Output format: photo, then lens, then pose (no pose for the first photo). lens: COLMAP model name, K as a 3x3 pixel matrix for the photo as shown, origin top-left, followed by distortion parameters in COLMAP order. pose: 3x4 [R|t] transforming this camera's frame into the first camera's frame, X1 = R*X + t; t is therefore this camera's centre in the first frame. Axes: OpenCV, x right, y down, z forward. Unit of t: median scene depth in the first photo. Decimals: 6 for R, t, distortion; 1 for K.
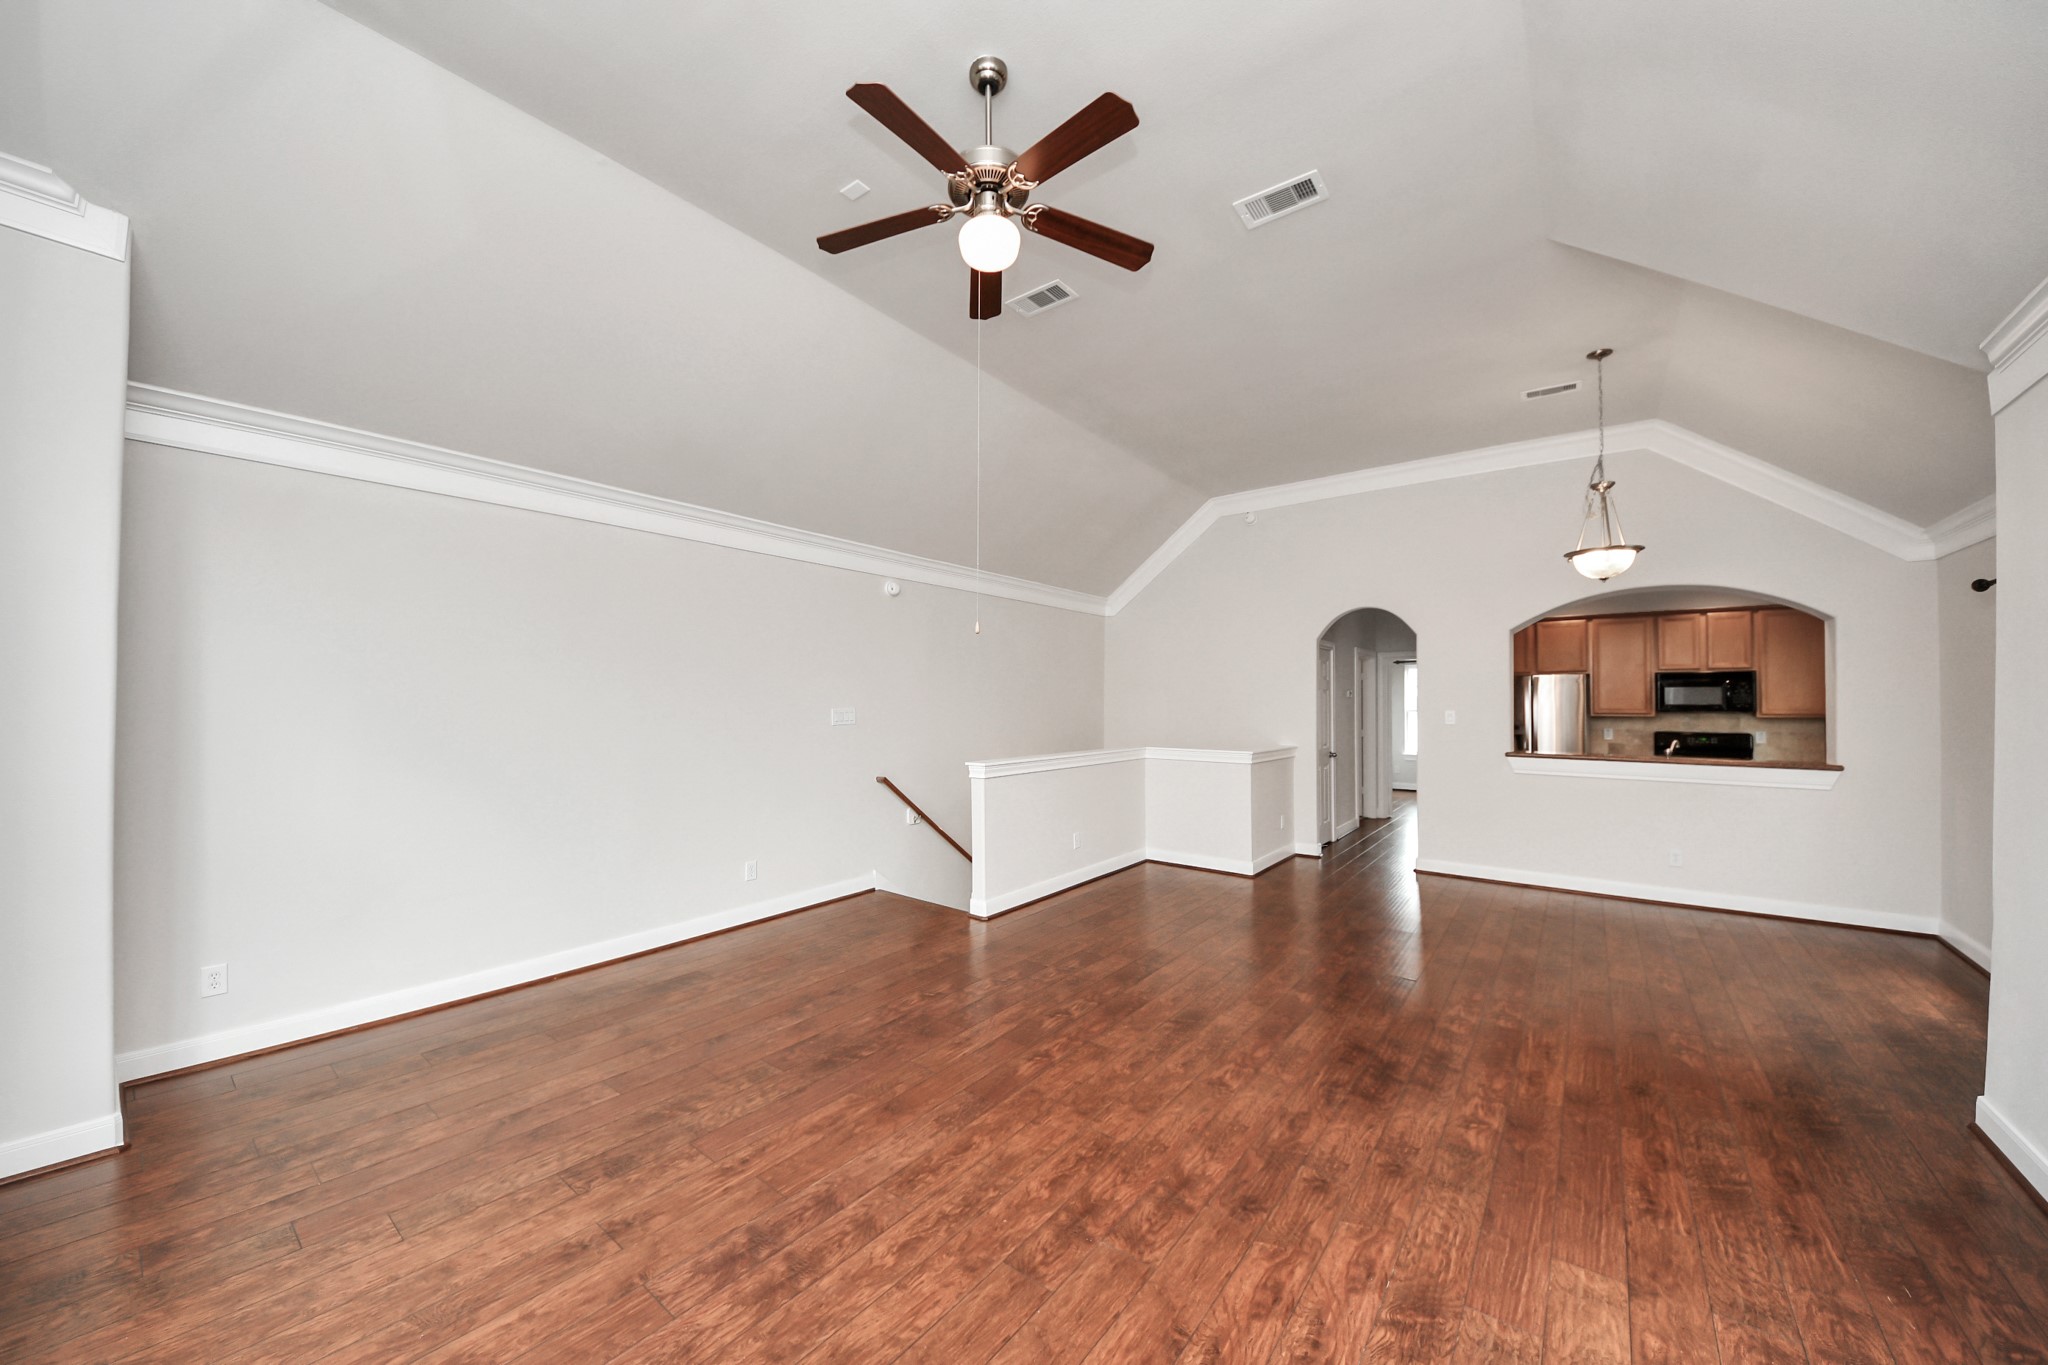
lens RADIAL K [[724.1, 0, 994.0], [0, 724.1, 691.5], [0, 0, 1]] dist [0.024050, -0.017520]
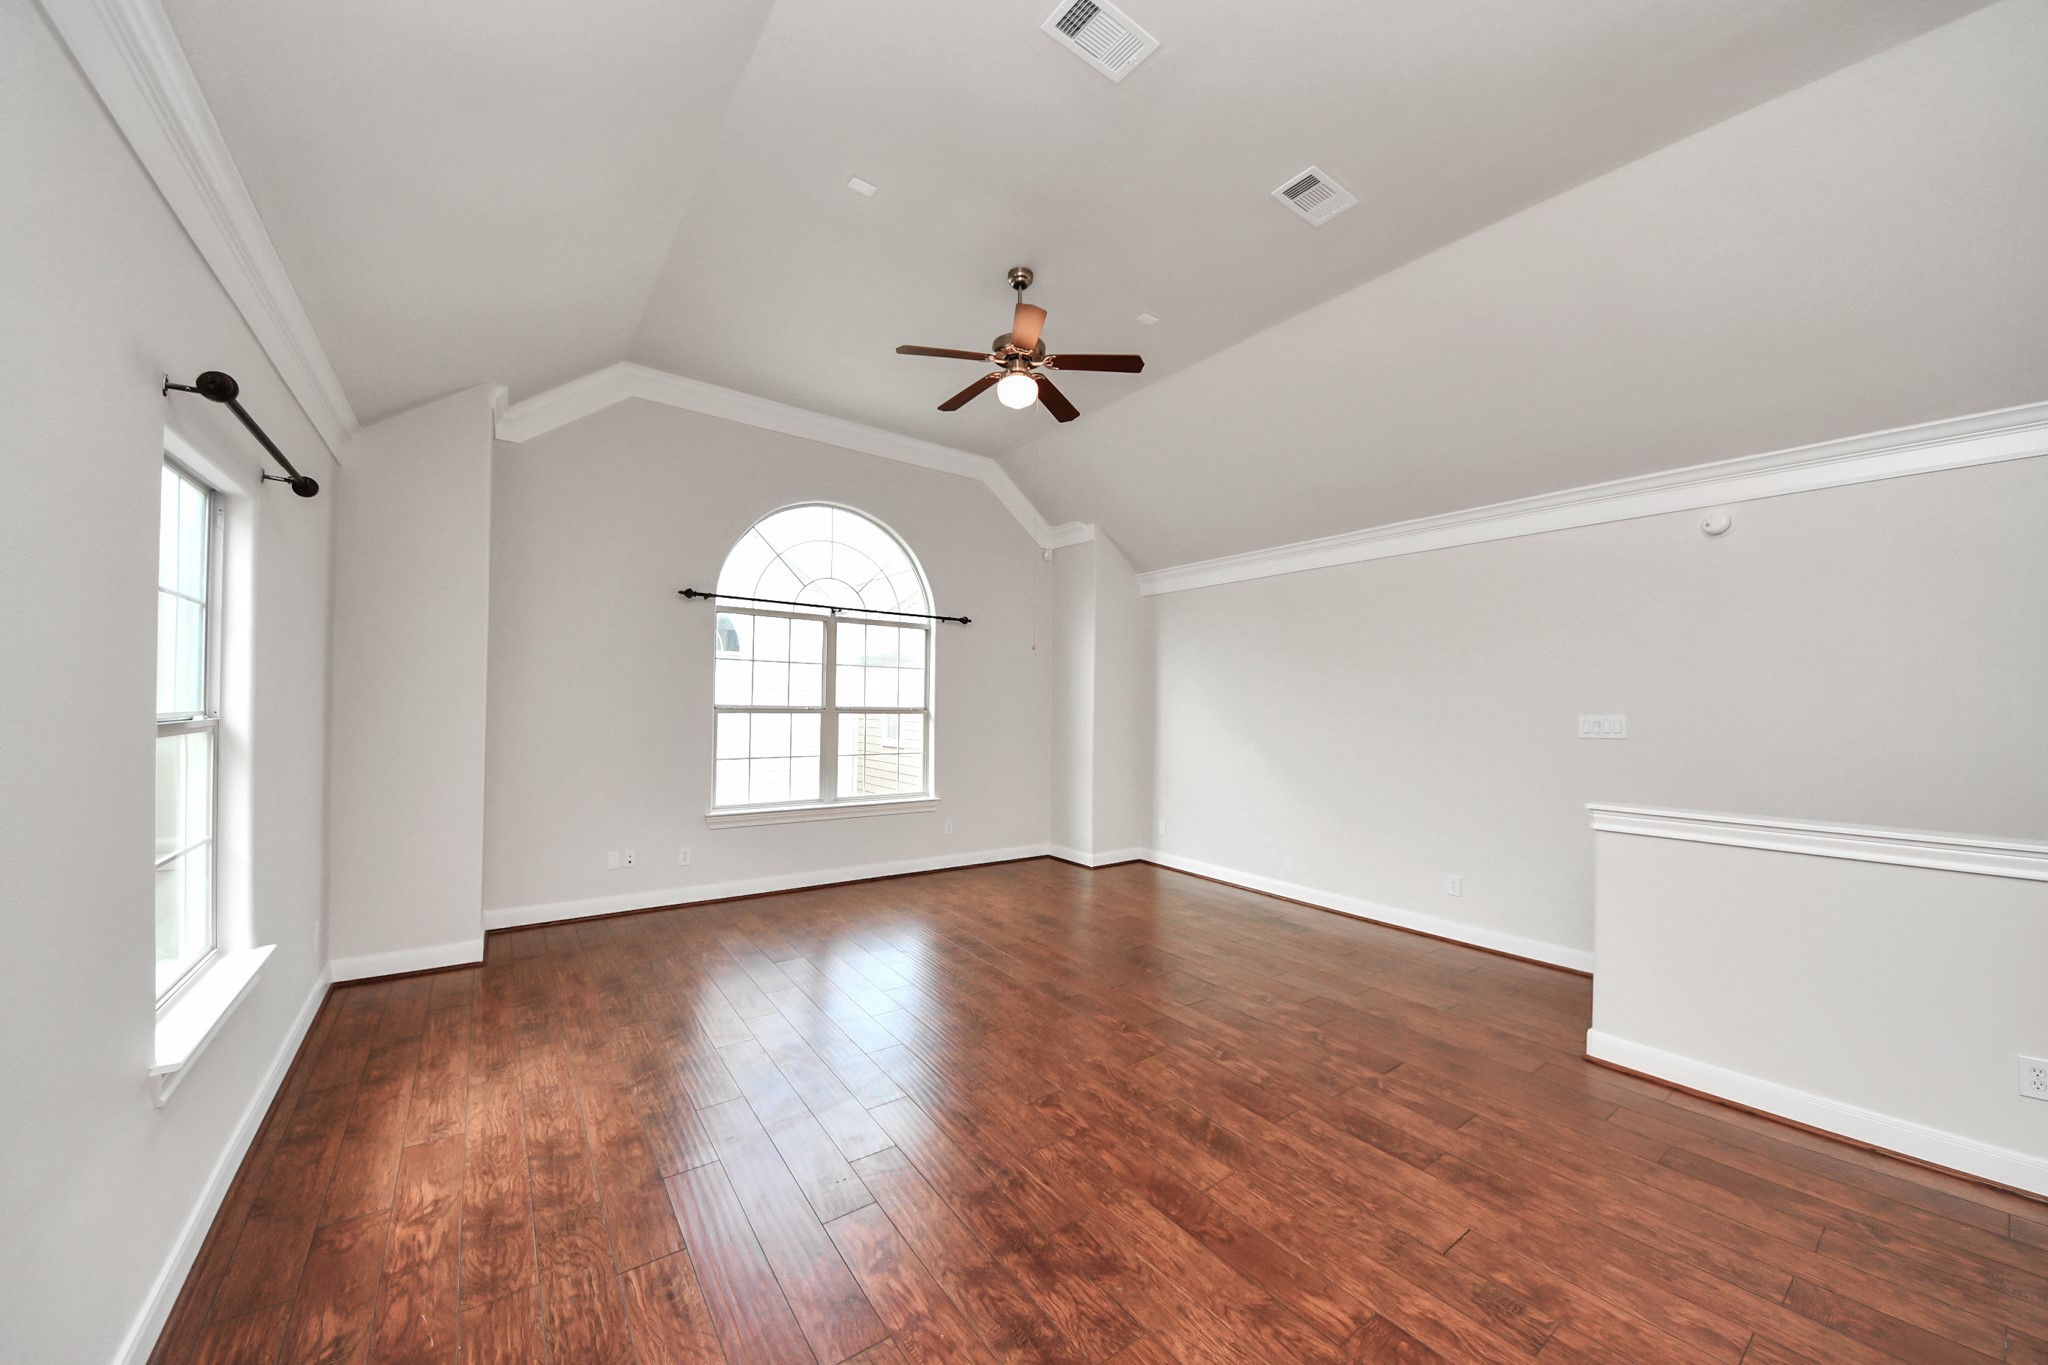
lens RADIAL K [[727.6, 0, 1027.3], [0, 727.6, 687.2], [0, 0, 1]] dist [0.032343, -0.018190]
pose [[-0.263530, -0.030992, -0.964153, 1.231594], [0.000808, 0.999476, -0.032348, 0.037273], [0.964651, -0.009304, -0.263367, 1.219638]]
